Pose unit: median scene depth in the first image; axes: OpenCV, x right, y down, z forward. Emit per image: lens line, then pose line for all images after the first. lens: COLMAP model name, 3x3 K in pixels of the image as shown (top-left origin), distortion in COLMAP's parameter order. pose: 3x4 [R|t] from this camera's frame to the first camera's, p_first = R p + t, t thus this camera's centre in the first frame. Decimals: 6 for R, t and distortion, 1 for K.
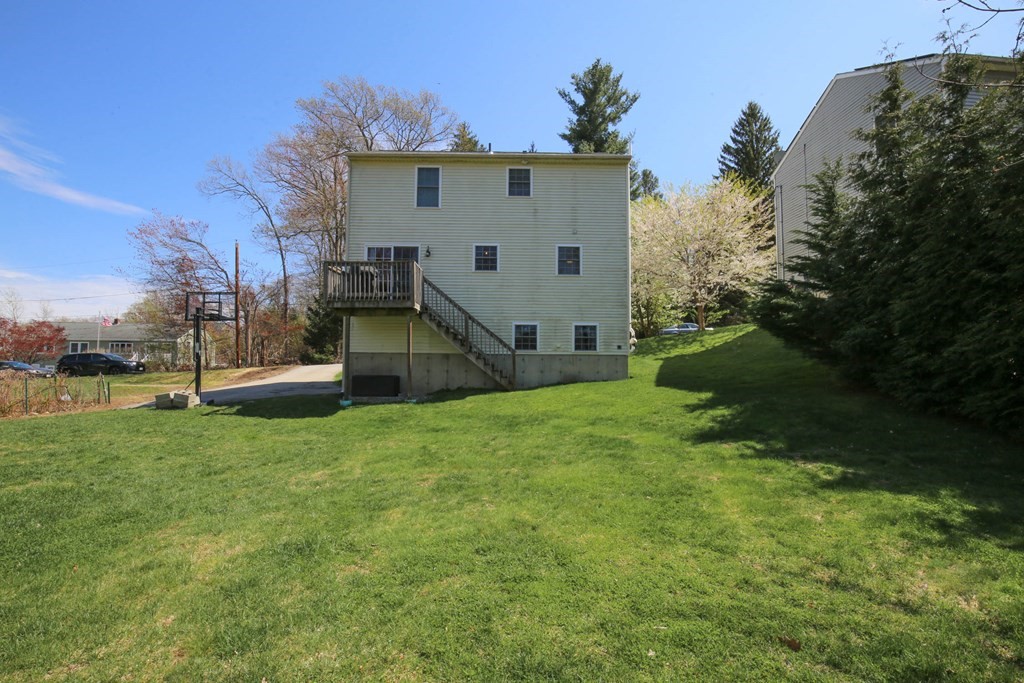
lens RADIAL K [[490.0, 0, 512.5], [0, 490.0, 344.5], [0, 0, 1]] dist [-0.020724, 0.004201]
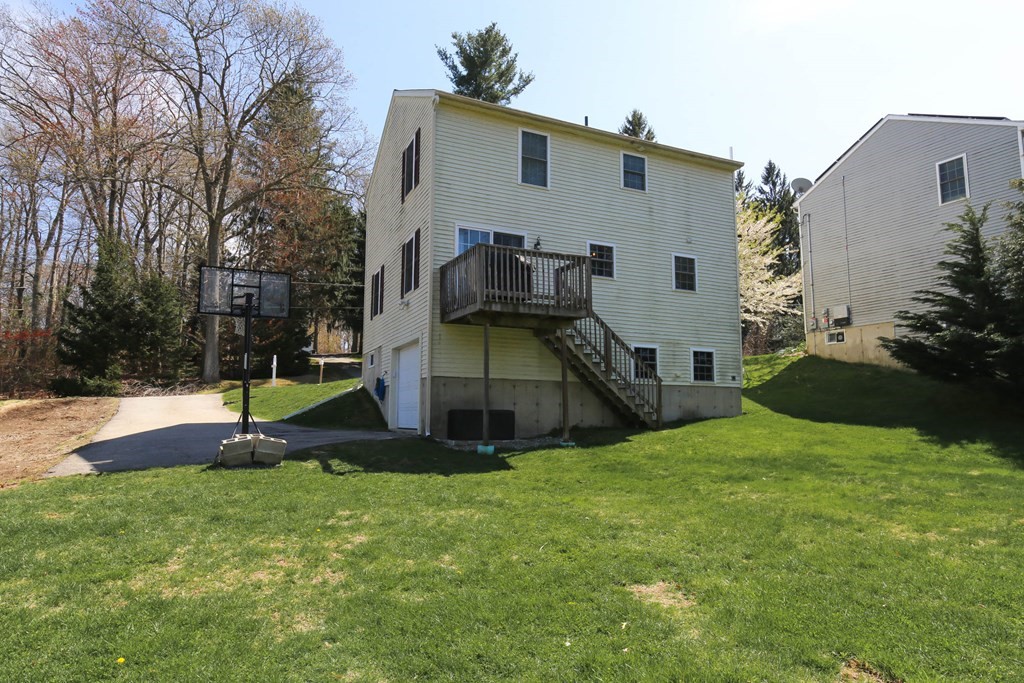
lens RADIAL K [[635.7, 0, 512.0], [0, 635.7, 341.4], [0, 0, 1]] dist [-0.000166, 0.001269]
pose [[0.912348, 0.049829, 0.406371, -0.592001], [-0.027305, 0.997762, -0.061041, 0.019493], [-0.408503, 0.044594, 0.911667, 0.132407]]
